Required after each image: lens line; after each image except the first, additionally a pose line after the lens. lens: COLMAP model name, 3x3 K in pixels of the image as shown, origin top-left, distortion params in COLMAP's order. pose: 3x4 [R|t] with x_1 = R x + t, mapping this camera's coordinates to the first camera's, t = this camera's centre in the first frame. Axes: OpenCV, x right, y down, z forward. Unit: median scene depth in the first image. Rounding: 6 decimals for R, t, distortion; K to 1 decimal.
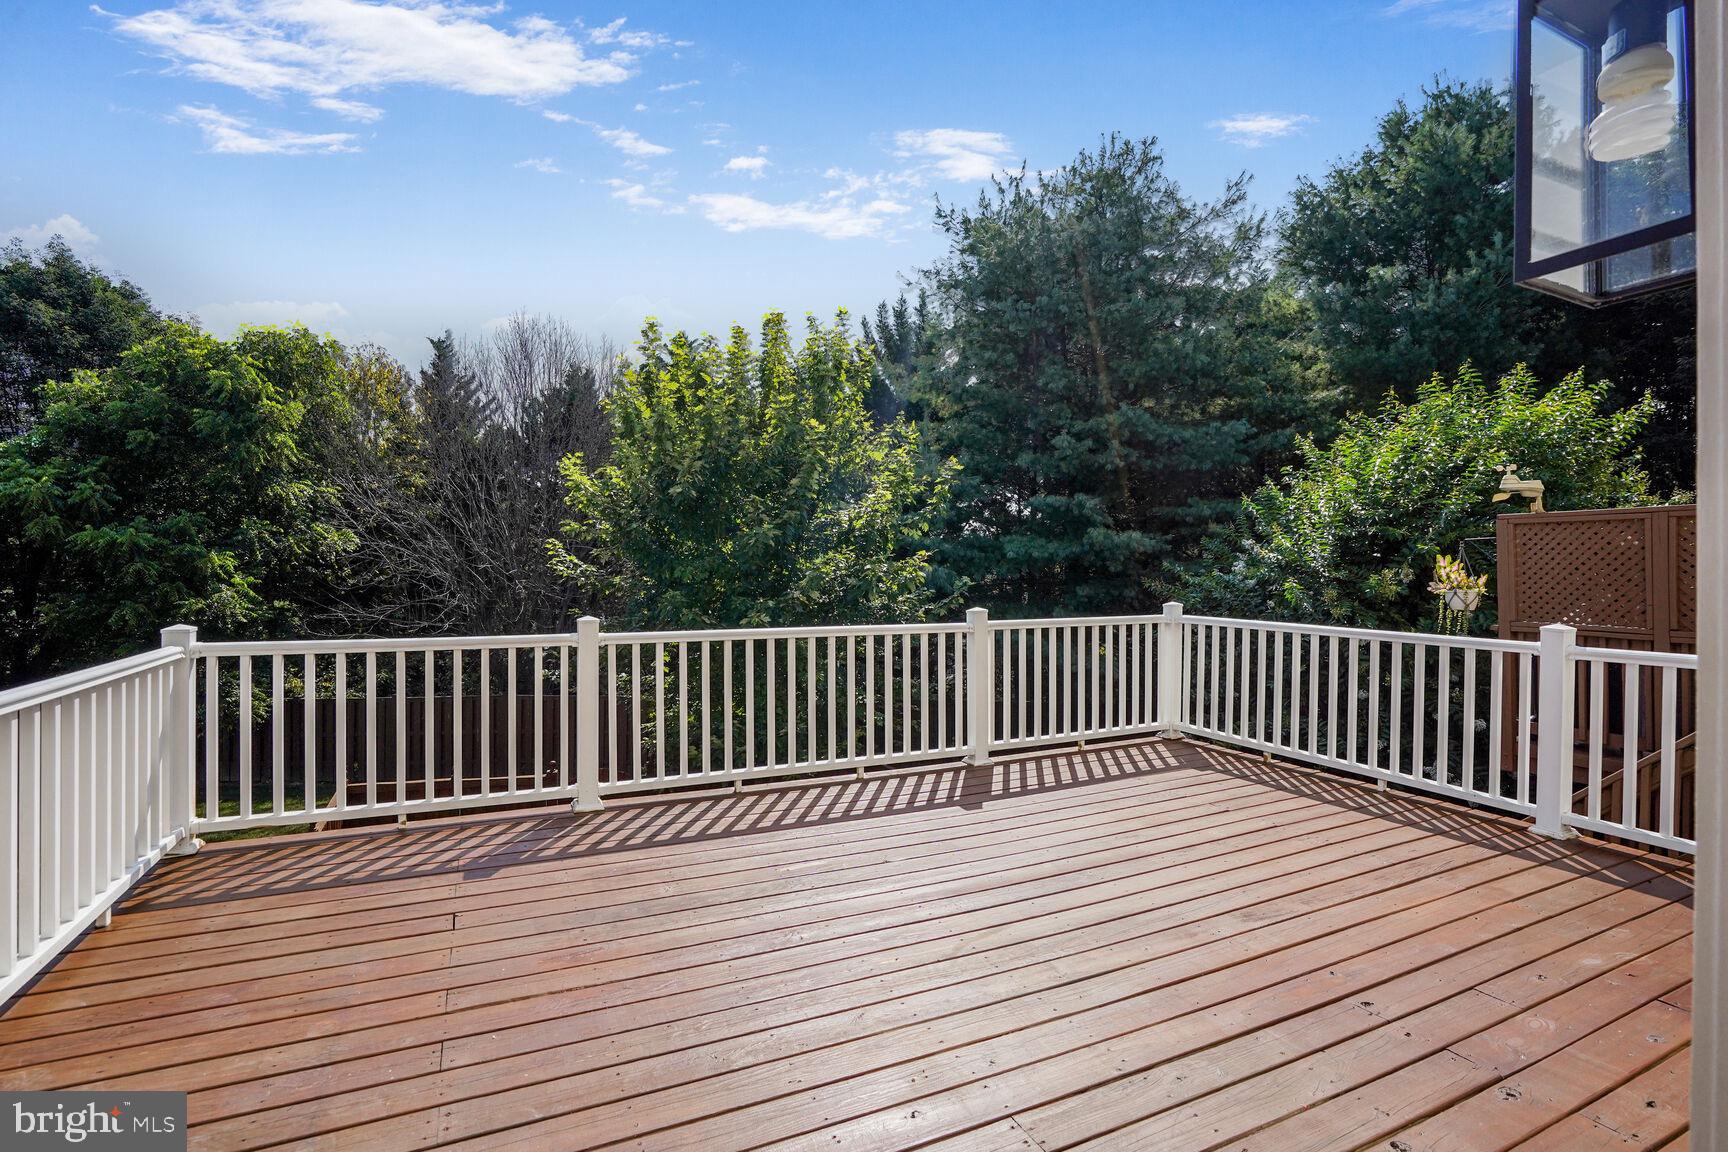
lens RADIAL K [[819.0, 0, 859.3], [0, 819.0, 576.1], [0, 0, 1]] dist [-0.055448, 0.024021]
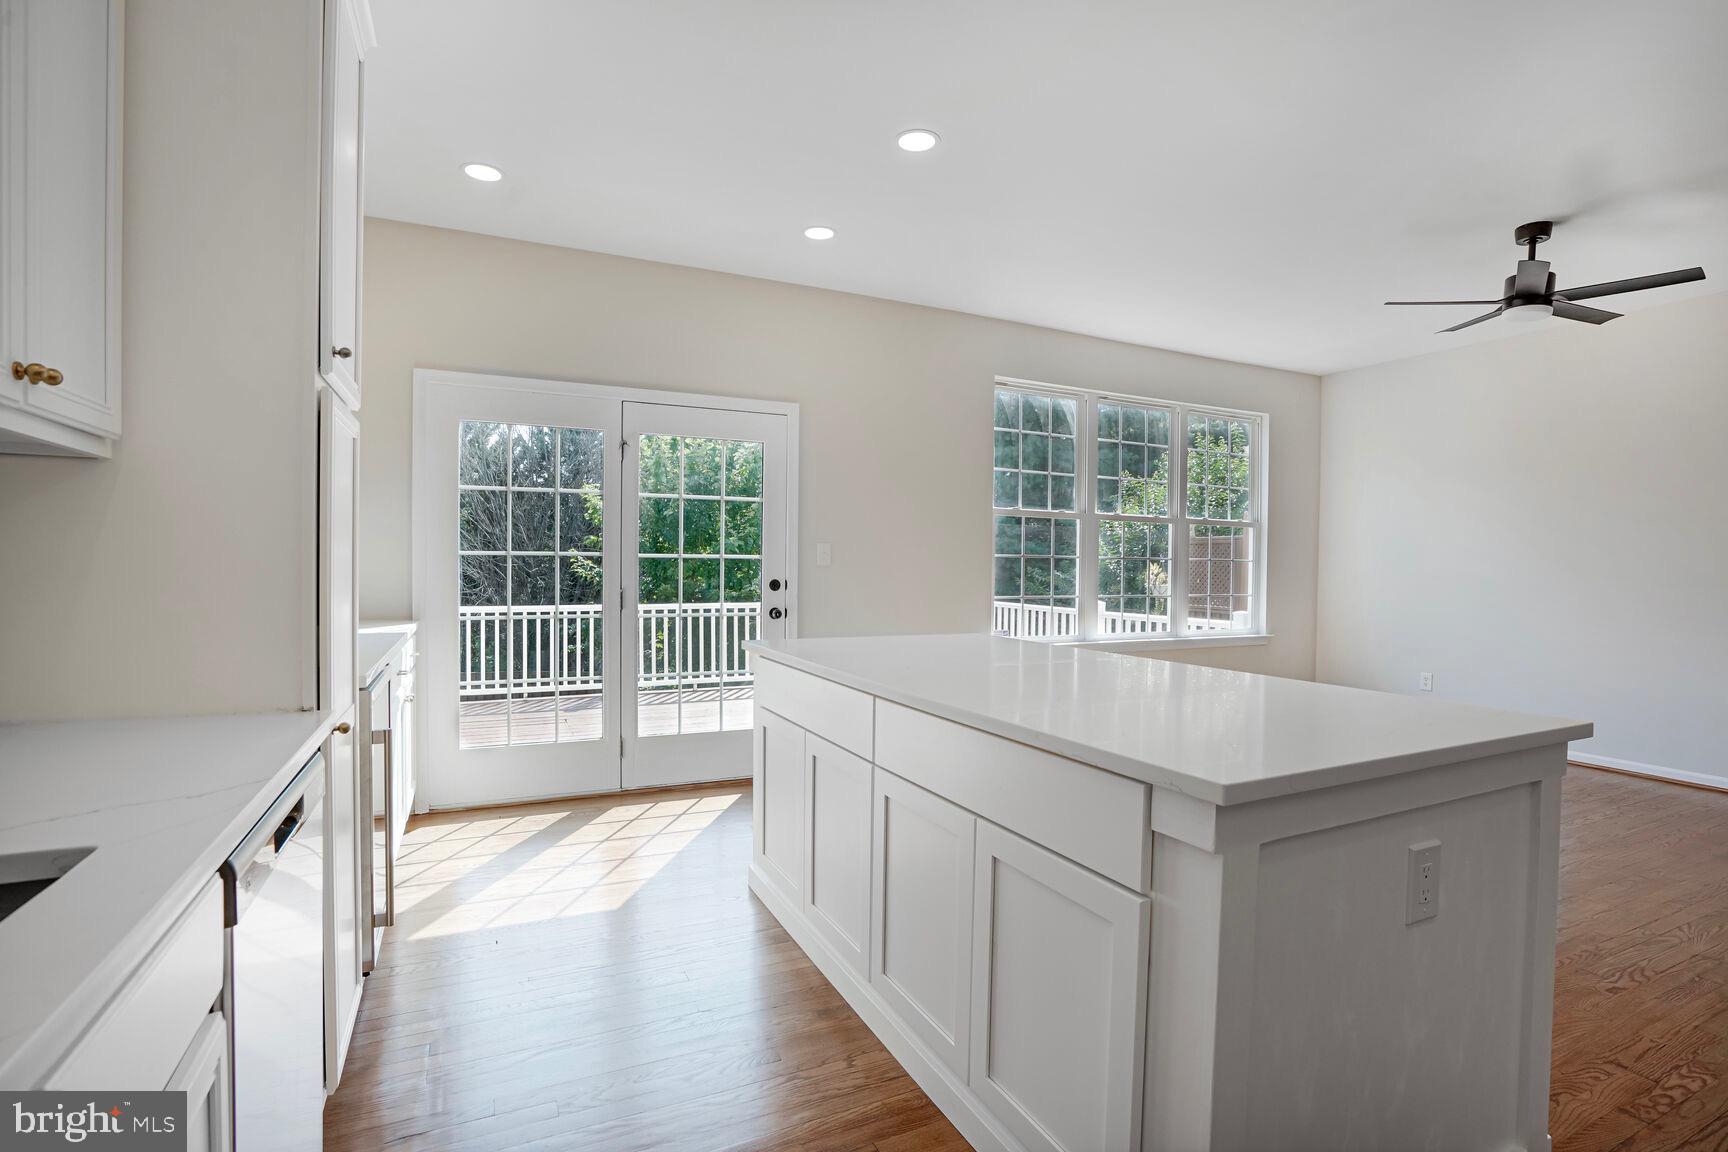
lens RADIAL K [[819.0, 0, 859.3], [0, 819.0, 576.1], [0, 0, 1]] dist [-0.055448, 0.024021]
pose [[0.999999, 0.001280, -0.000394, 0.229622], [-0.001278, 0.999986, 0.005198, -0.009626], [0.000401, -0.005198, 0.999986, -0.874770]]
